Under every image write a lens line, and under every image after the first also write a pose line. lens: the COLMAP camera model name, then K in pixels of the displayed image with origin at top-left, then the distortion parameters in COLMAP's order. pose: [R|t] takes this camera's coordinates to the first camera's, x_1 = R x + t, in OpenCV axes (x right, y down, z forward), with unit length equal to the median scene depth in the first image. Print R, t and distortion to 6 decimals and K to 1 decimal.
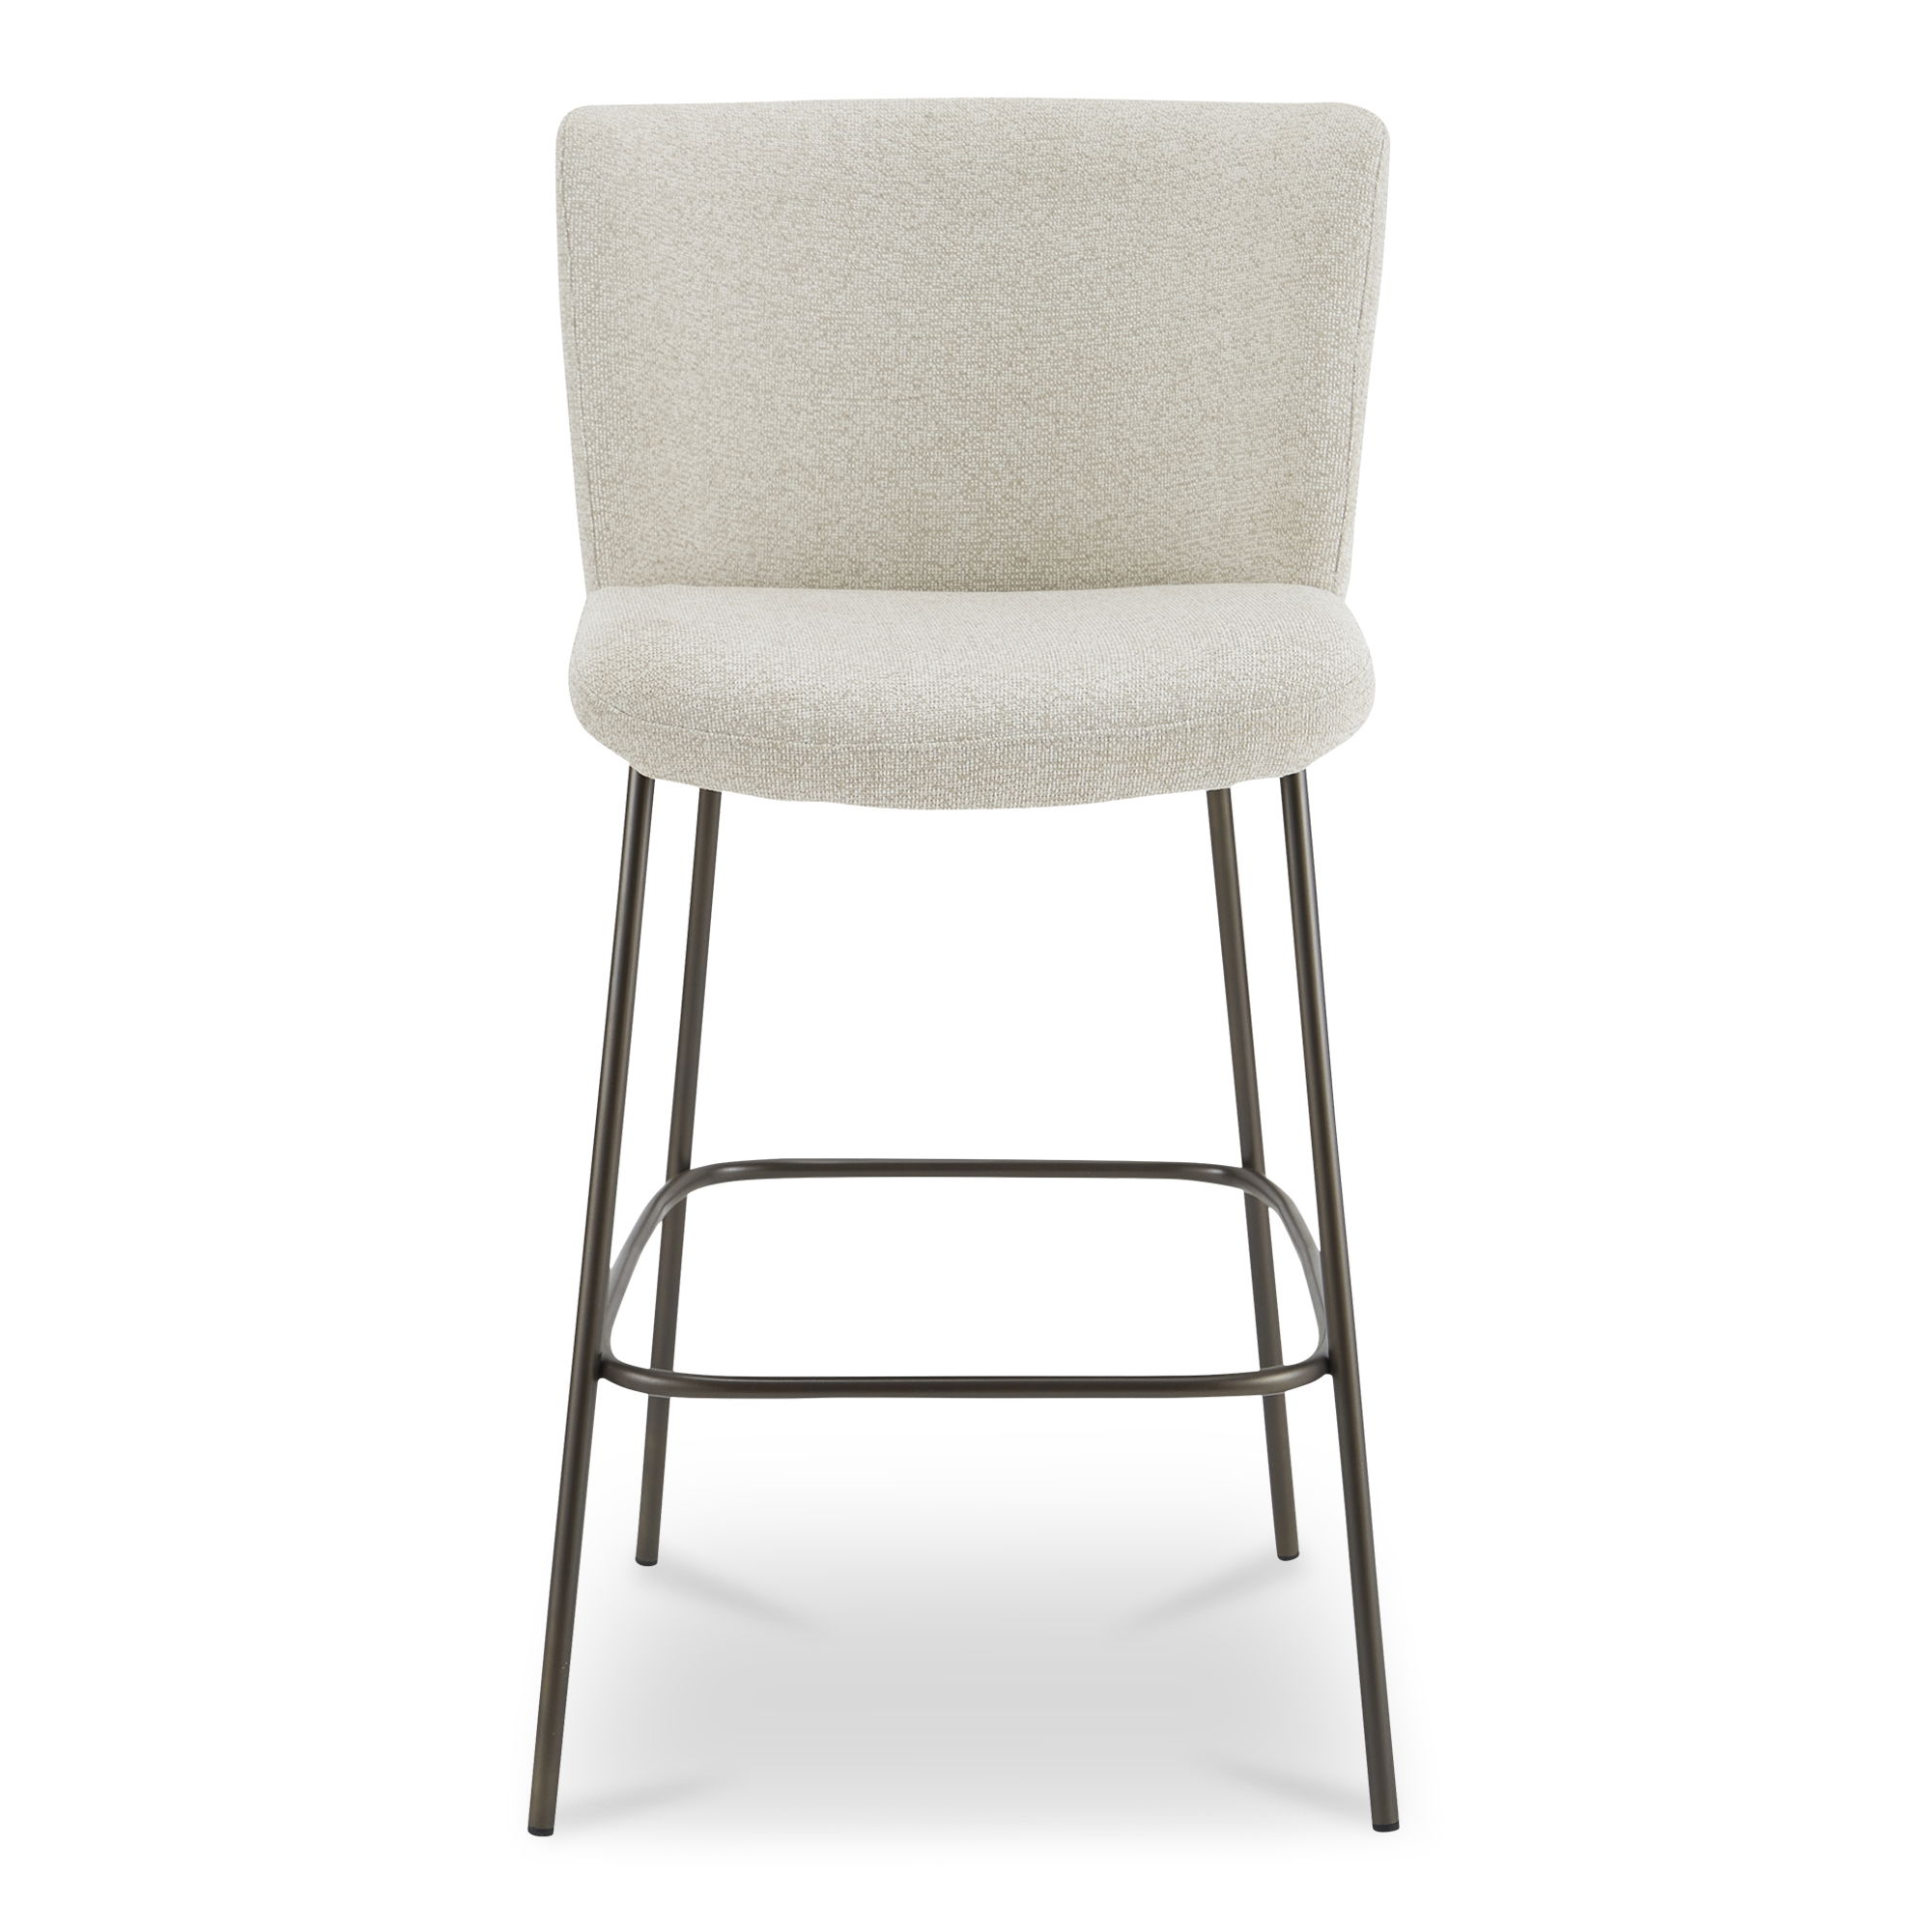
lens RADIAL K [[6482.4, 0, 966.0], [0, 6482.4, 966.0], [0, 0, 1]] dist [-0.019984, 0.832745]
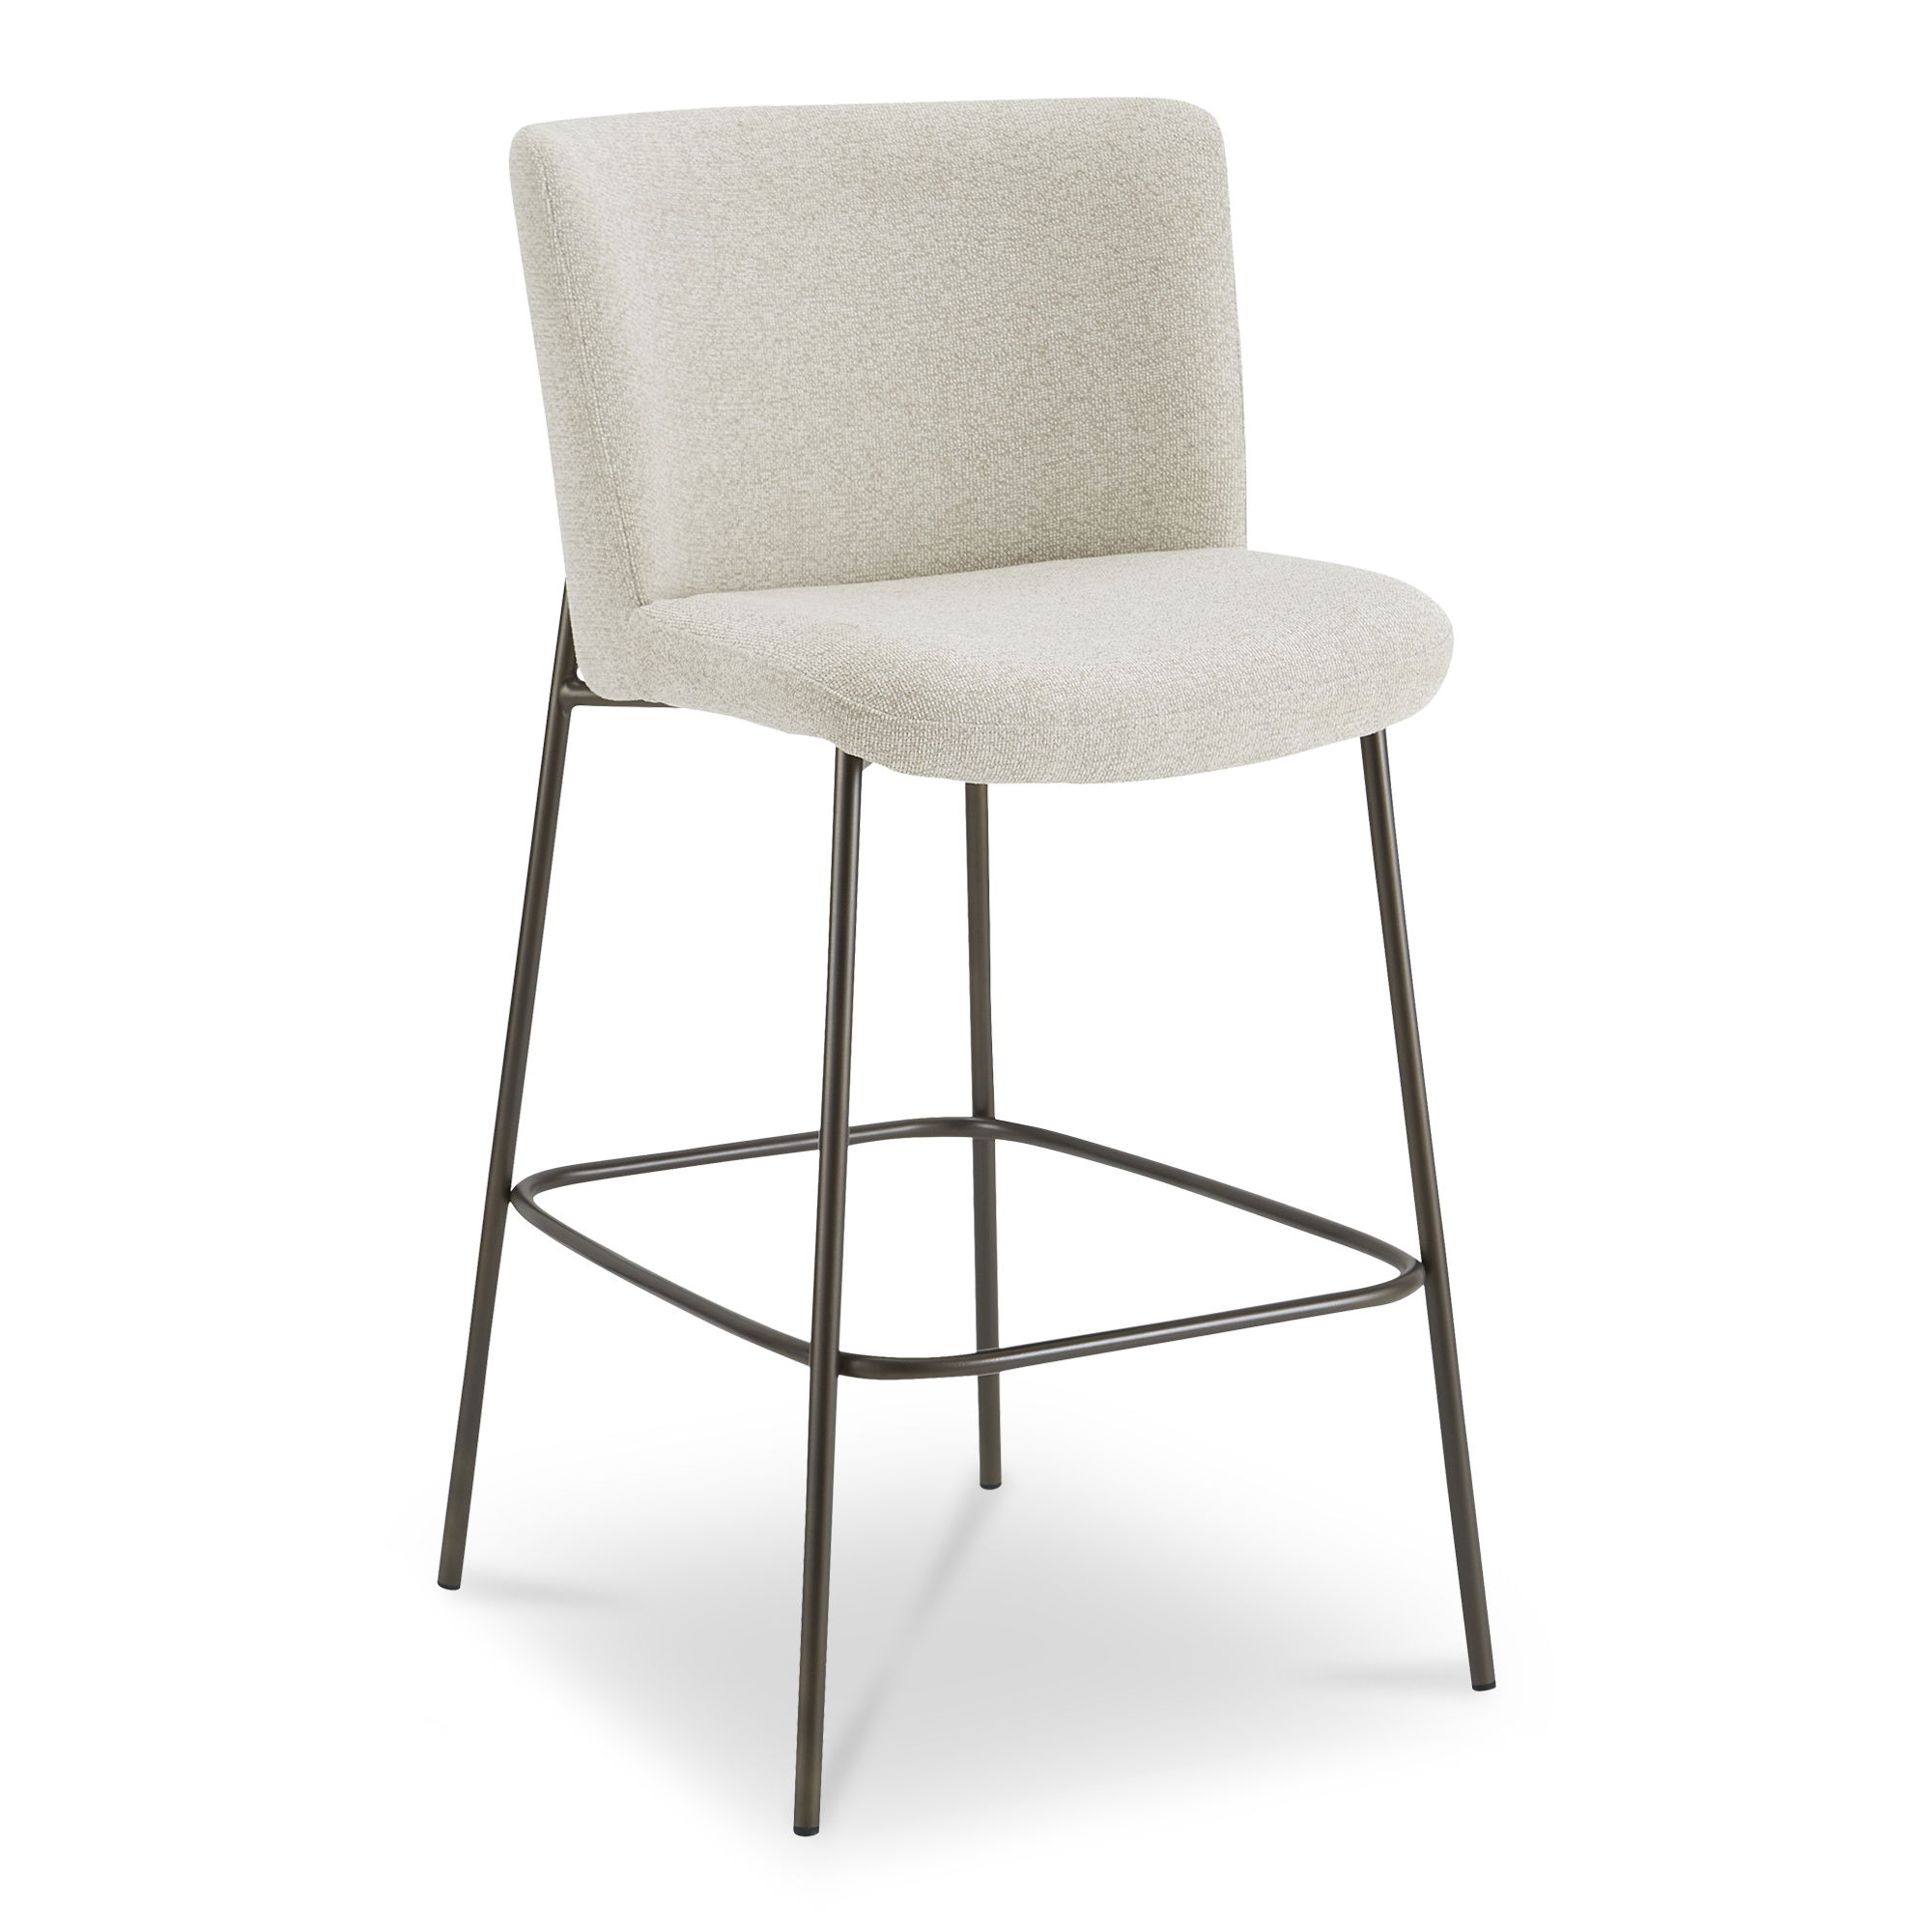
lens RADIAL K [[6235.7, 0, 966.0], [0, 6235.7, 966.0], [0, 0, 1]] dist [0.015637, -1.132072]
pose [[0.854088, -0.107870, 0.508820, -0.495752], [0.106910, 0.993778, 0.031227, -0.026318], [-0.509023, 0.027727, 0.860306, 0.139849]]
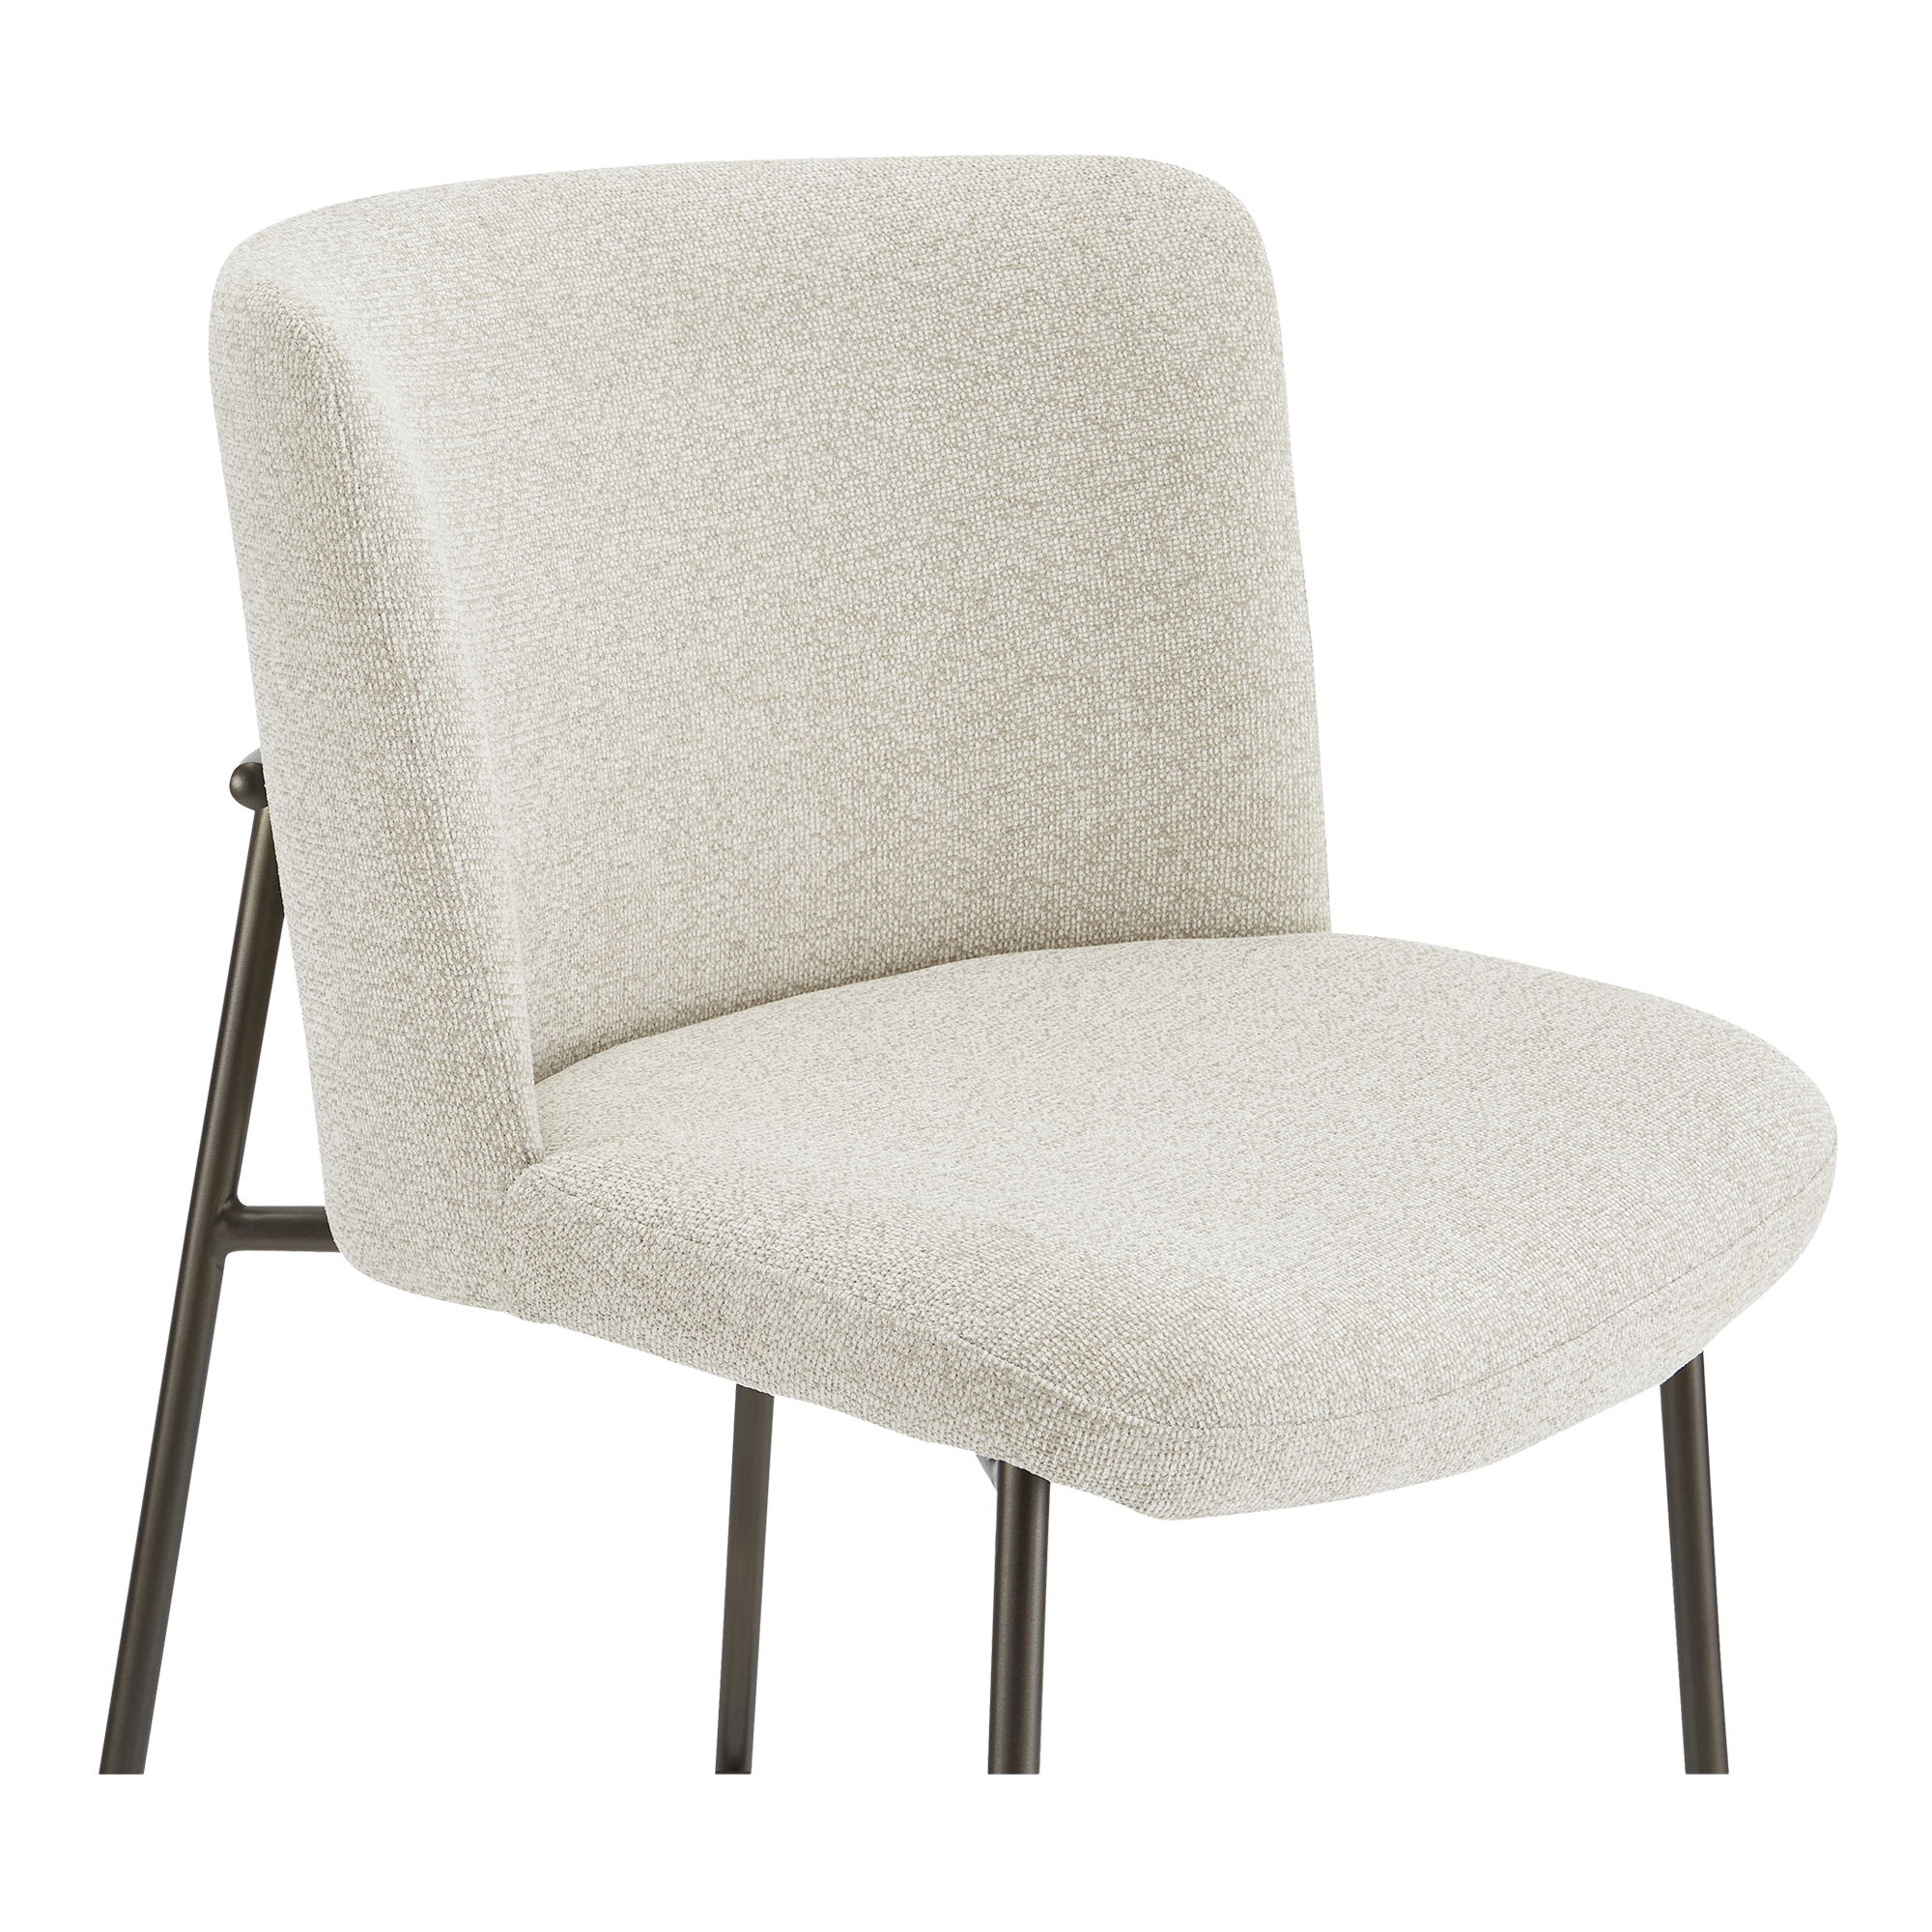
lens RADIAL K [[6025.0, 0, 872.6], [0, 6025.0, 966.4], [0, 0, 1]] dist [-0.021651, -0.115612]
pose [[0.661628, -0.181336, 0.727575, -0.394503], [0.122379, 0.983421, 0.133814, -0.135033], [-0.739778, 0.000505, 0.672851, 0.614229]]
